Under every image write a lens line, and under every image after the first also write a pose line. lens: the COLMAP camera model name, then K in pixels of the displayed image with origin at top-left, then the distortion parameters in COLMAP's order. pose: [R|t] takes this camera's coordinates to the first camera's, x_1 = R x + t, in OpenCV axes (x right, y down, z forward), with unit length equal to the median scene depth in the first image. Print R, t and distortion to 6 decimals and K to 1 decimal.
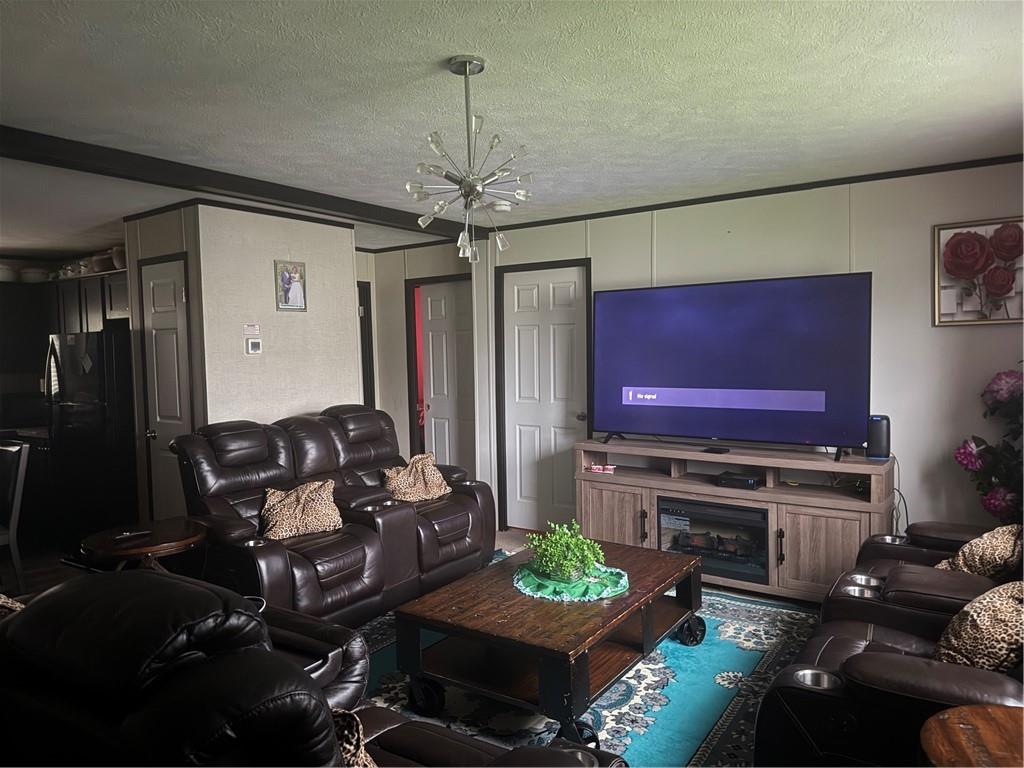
lens RADIAL K [[723.0, 0, 509.6], [0, 723.0, 385.0], [0, 0, 1]] dist [0.048363, -0.051993]
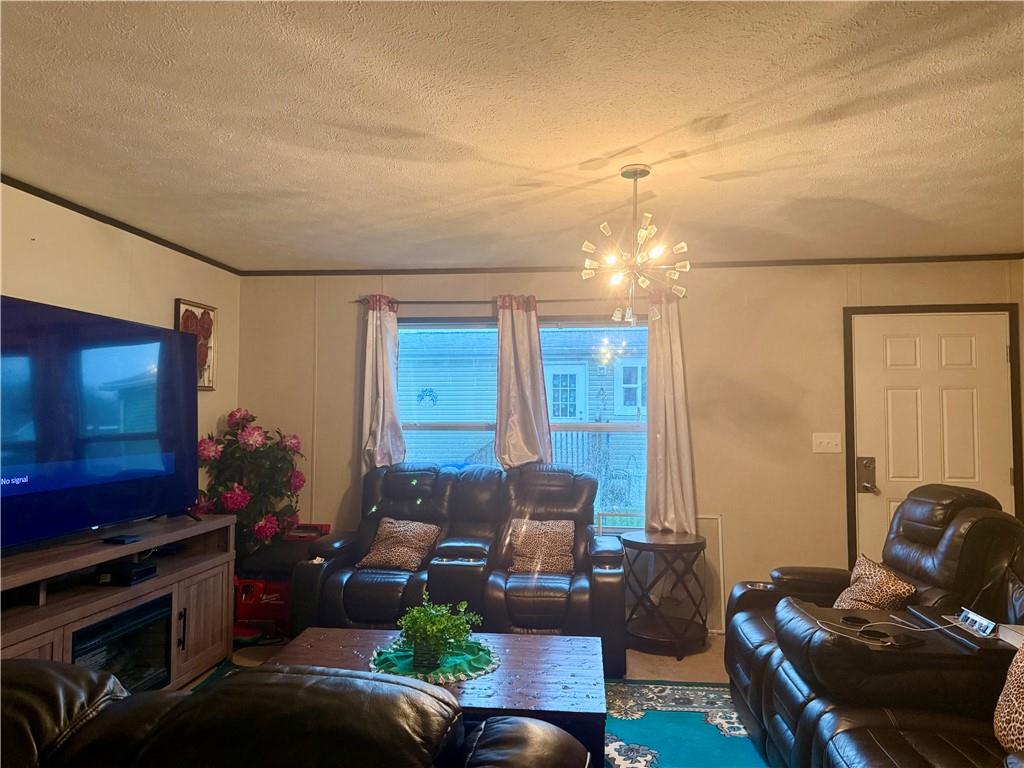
lens RADIAL K [[723.0, 0, 516.3], [0, 723.0, 375.9], [0, 0, 1]] dist [0.048363, -0.051993]
pose [[-0.482814, 0.054341, 0.874035, -0.637407], [0.034493, 0.998478, -0.043024, -0.035334], [-0.875043, 0.009376, -0.483954, 1.104745]]
